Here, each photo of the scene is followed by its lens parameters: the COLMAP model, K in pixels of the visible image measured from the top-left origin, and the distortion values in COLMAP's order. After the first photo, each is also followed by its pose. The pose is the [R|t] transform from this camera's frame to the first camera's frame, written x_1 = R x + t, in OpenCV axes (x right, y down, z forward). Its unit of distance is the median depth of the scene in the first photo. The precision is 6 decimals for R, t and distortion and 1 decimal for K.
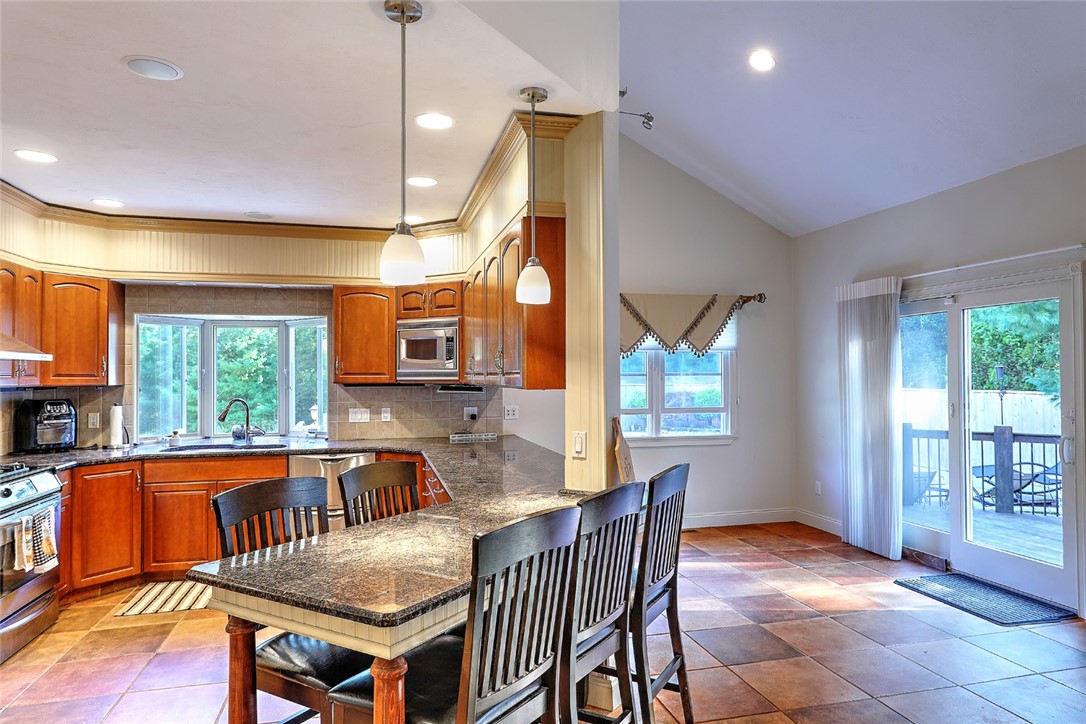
lens RADIAL K [[678.5, 0, 543.0], [0, 678.5, 362.0], [0, 0, 1]] dist [-0.001853, 0.000456]
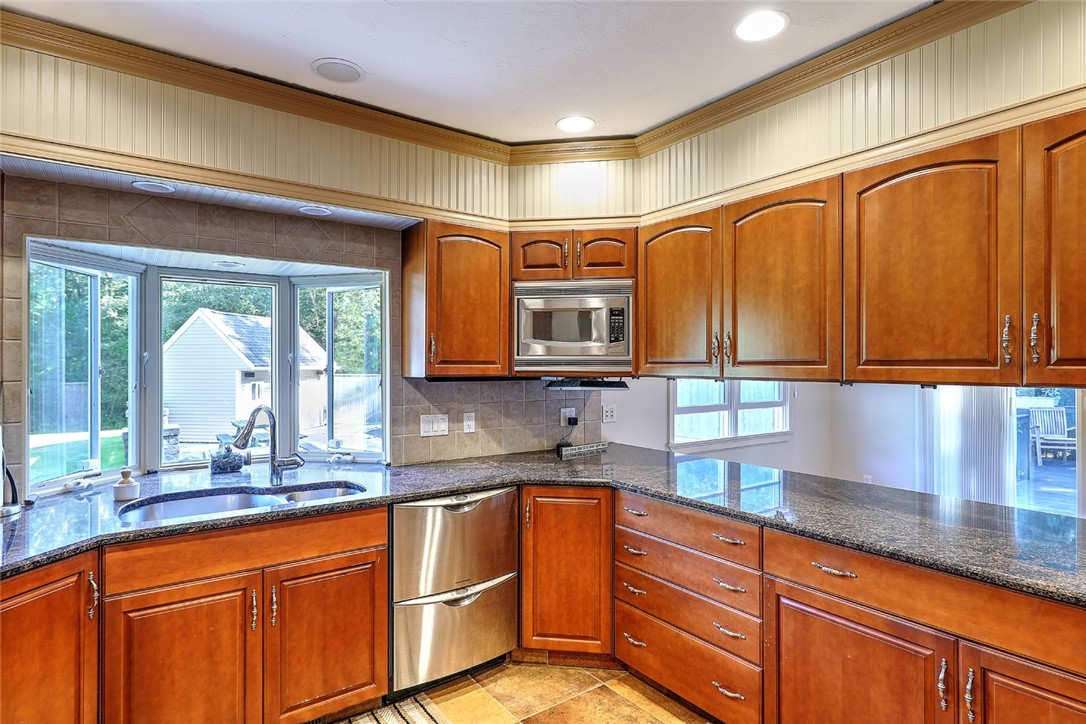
lens RADIAL K [[579.7, 0, 543.0], [0, 579.7, 362.0], [0, 0, 1]] dist [0.000504, -0.000275]
pose [[0.929836, 0.005629, 0.367931, -0.401695], [-0.010410, 0.999885, 0.011010, 0.010643], [-0.367827, -0.014068, 0.929788, 0.463799]]
